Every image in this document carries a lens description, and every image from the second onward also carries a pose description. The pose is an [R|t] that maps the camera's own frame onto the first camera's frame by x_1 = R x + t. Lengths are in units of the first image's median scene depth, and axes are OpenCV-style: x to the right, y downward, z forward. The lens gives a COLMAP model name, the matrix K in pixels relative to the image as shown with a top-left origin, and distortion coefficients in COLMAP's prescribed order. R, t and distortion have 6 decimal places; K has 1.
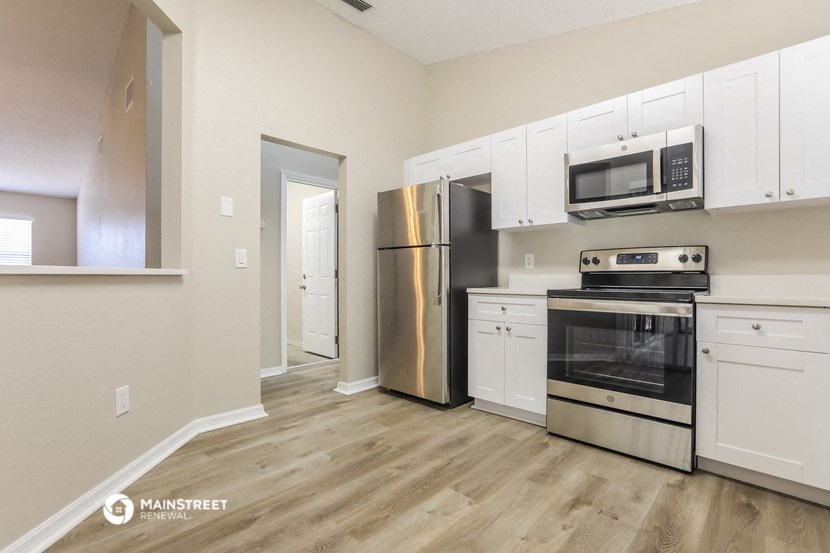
lens RADIAL K [[382.3, 0, 411.7], [0, 382.3, 274.3], [0, 0, 1]] dist [-0.031311, 0.004182]
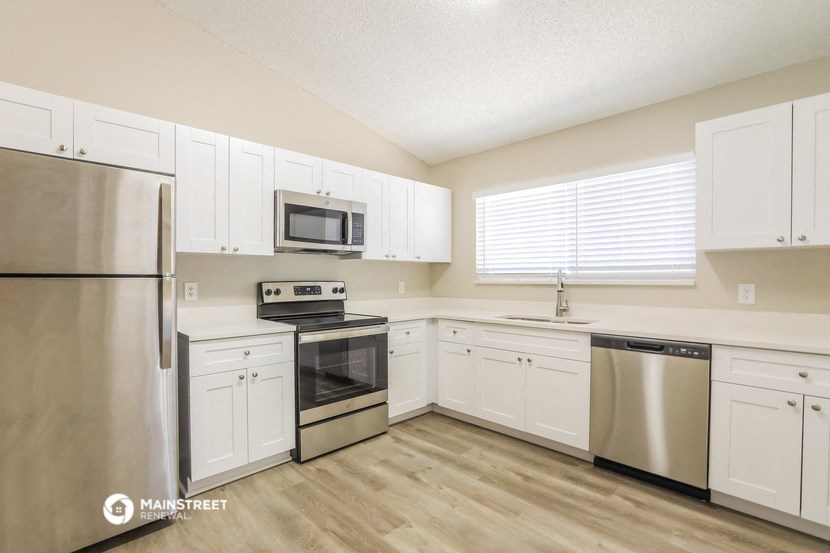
lens RADIAL K [[382.3, 0, 412.4], [0, 382.3, 282.3], [0, 0, 1]] dist [-0.031311, 0.004182]
pose [[0.025139, -0.011968, 0.999612, -0.734225], [-0.006932, 0.999902, 0.012146, -0.099804], [-0.999660, -0.007234, 0.025053, 0.746352]]
